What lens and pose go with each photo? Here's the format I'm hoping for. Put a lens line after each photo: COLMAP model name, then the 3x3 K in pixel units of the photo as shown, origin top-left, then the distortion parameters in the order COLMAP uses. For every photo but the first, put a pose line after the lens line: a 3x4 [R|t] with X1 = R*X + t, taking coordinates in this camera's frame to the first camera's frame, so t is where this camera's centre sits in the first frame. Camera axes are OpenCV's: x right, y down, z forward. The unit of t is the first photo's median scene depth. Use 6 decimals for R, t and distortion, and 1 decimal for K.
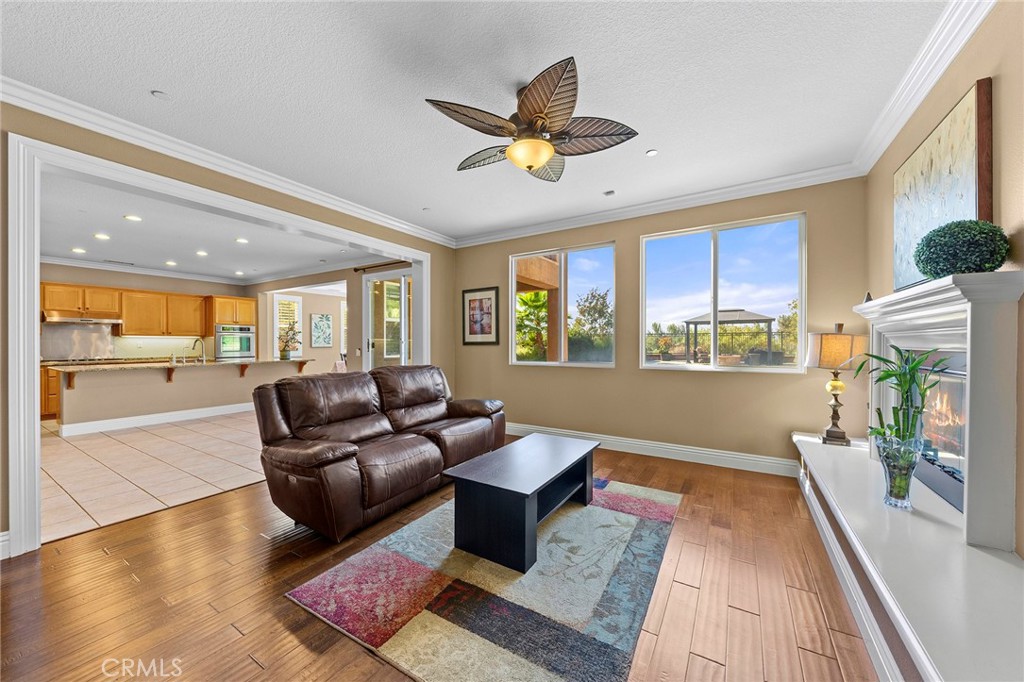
lens RADIAL K [[366.2, 0, 505.7], [0, 366.2, 344.5], [0, 0, 1]] dist [0.006219, -0.001111]
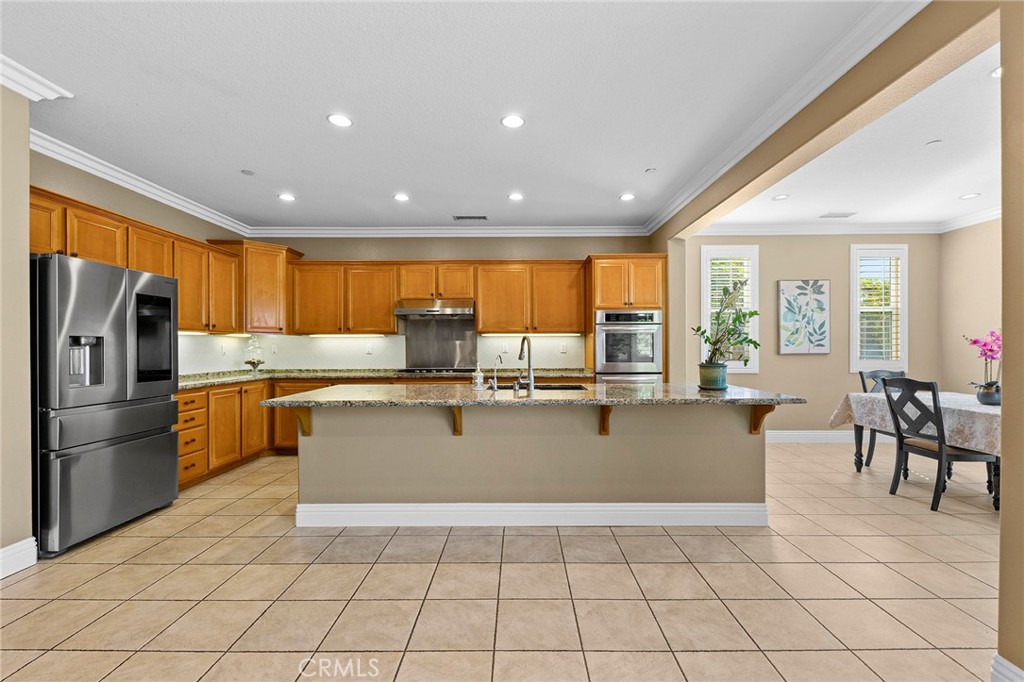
lens RADIAL K [[434.4, 0, 519.4], [0, 434.4, 346.7], [0, 0, 1]] dist [0.008438, -0.001725]
pose [[0.537238, -0.000008, -0.843431, -0.520631], [-0.001128, 0.999999, -0.000728, -0.002579], [0.843430, 0.001342, 0.537238, 0.924198]]
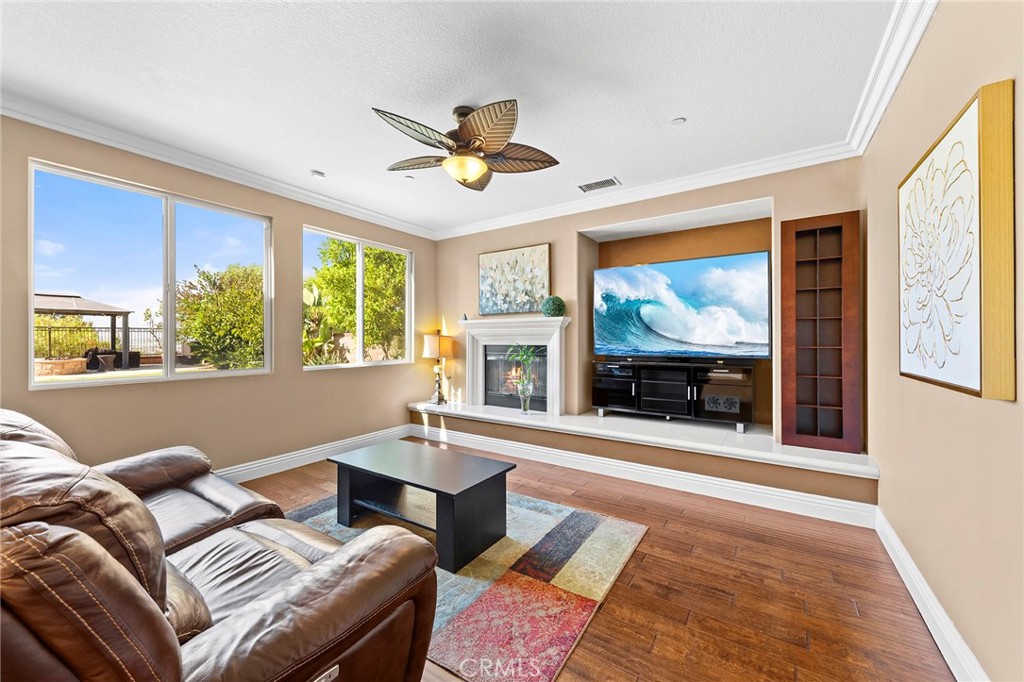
lens RADIAL K [[407.1, 0, 509.9], [0, 407.1, 340.4], [0, 0, 1]] dist [0.014960, 0.000311]
pose [[0.013952, 0.000865, 0.999902, -0.488727], [0.005800, 0.999983, -0.000946, -0.004392], [-0.999886, 0.005813, 0.013947, 0.367467]]
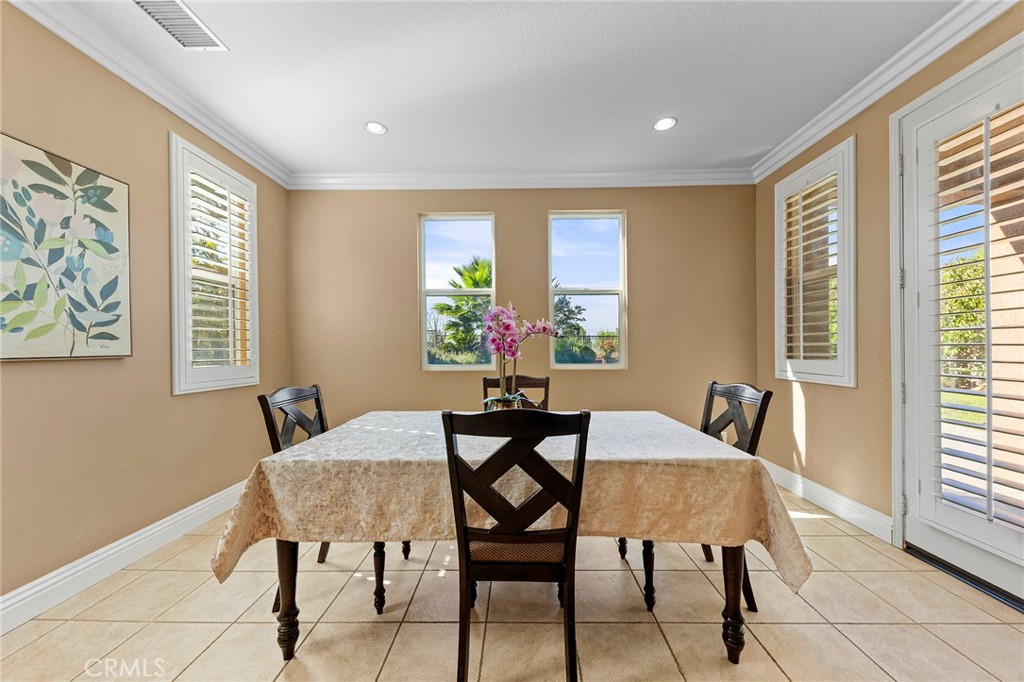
lens RADIAL K [[373.0, 0, 518.5], [0, 373.0, 348.2], [0, 0, 1]] dist [0.003185, 0.000363]
pose [[0.838022, -0.006273, 0.545600, -0.900771], [0.009516, 0.999950, -0.003119, 0.009437], [-0.545553, 0.007806, 0.838040, 1.615640]]
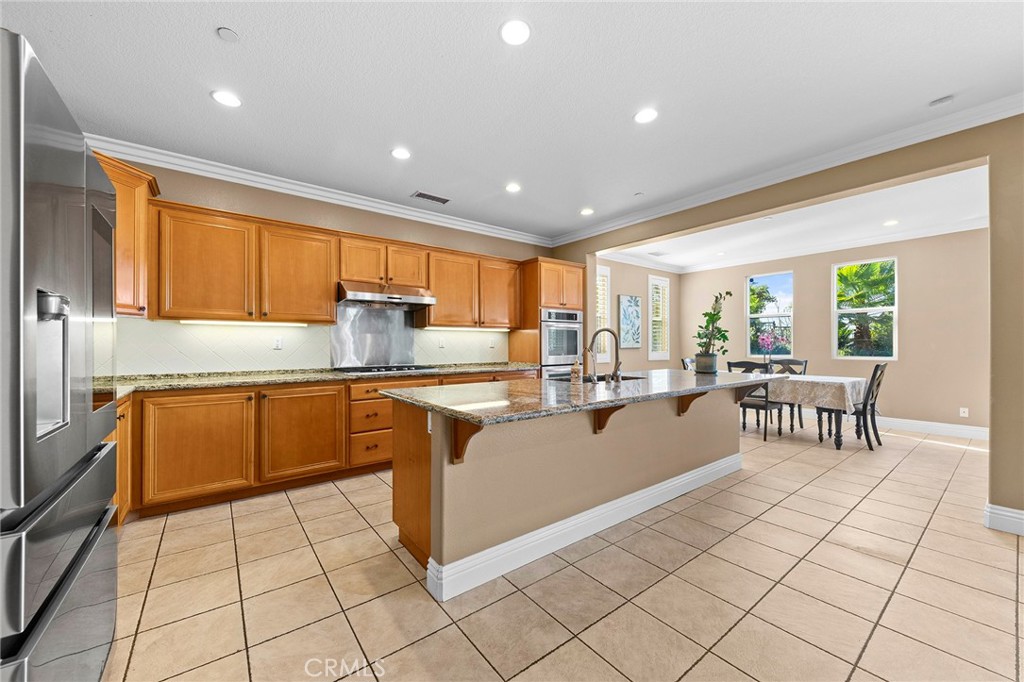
lens RADIAL K [[382.2, 0, 498.8], [0, 382.2, 343.1], [0, 0, 1]] dist [0.006869, 0.000336]
pose [[0.932274, -0.001576, -0.361750, -1.013392], [-0.001583, 0.999963, -0.008436, 0.008723], [0.361750, 0.008437, 0.932237, 0.673910]]
